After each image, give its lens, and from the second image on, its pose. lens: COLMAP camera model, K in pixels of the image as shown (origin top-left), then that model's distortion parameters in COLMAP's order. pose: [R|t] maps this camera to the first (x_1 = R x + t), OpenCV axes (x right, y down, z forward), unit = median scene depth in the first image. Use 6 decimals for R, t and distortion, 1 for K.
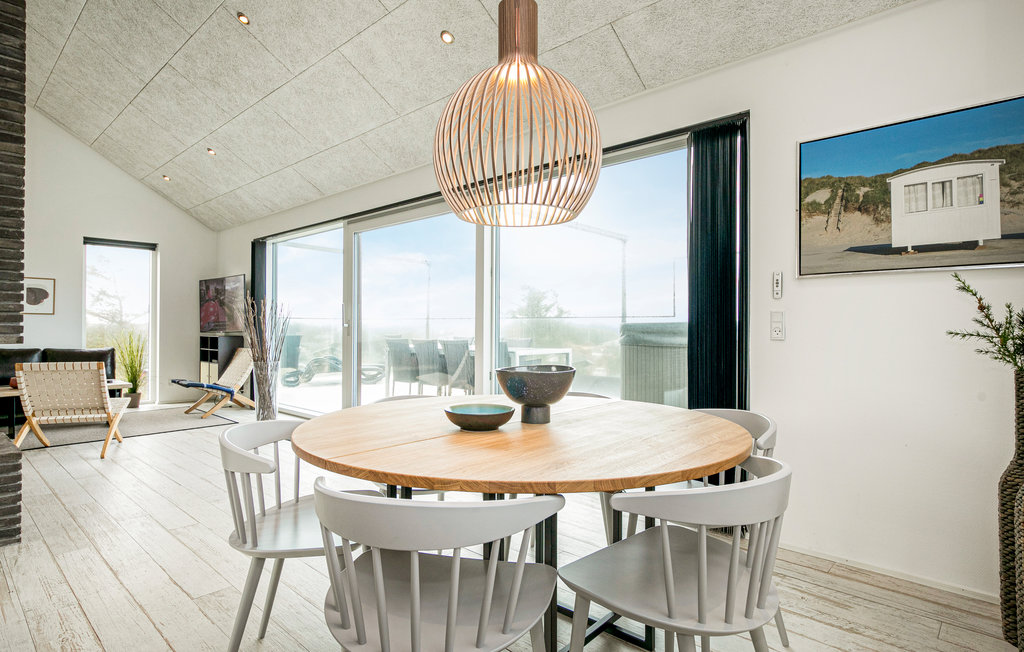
lens RADIAL K [[526.4, 0, 512.0], [0, 526.4, 326.0], [0, 0, 1]] dist [-0.003748, -0.000807]
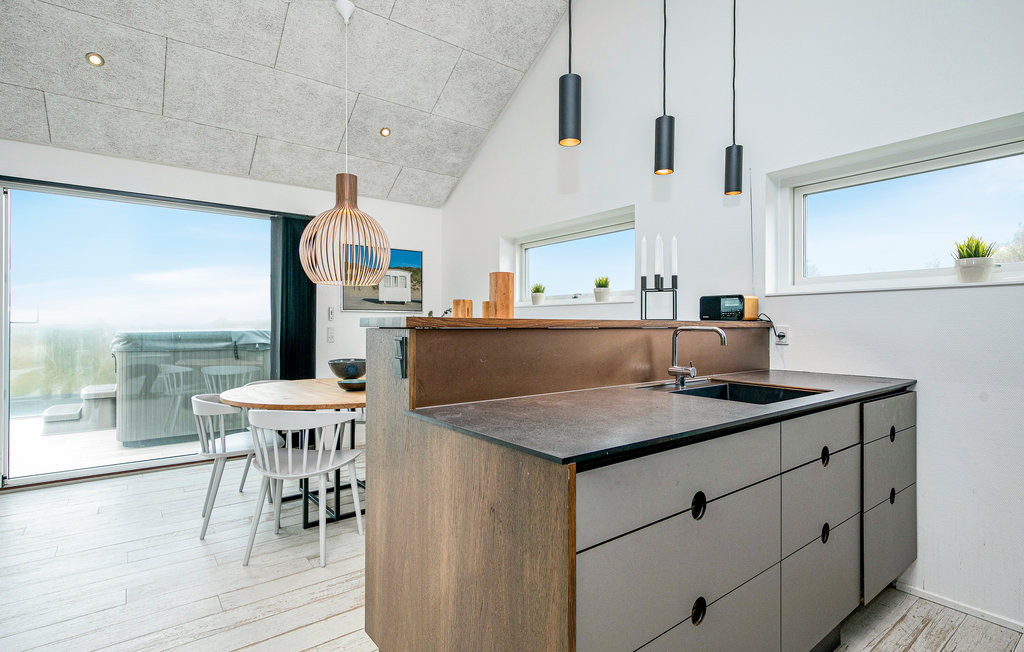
lens RADIAL K [[499.7, 0, 512.0], [0, 499.7, 326.0], [0, 0, 1]] dist [0.000612, 0.000068]
pose [[0.184879, 0.002783, 0.982757, -1.328722], [-0.001318, 0.999996, -0.002584, -0.032152], [-0.982760, -0.000817, 0.184882, 0.015157]]
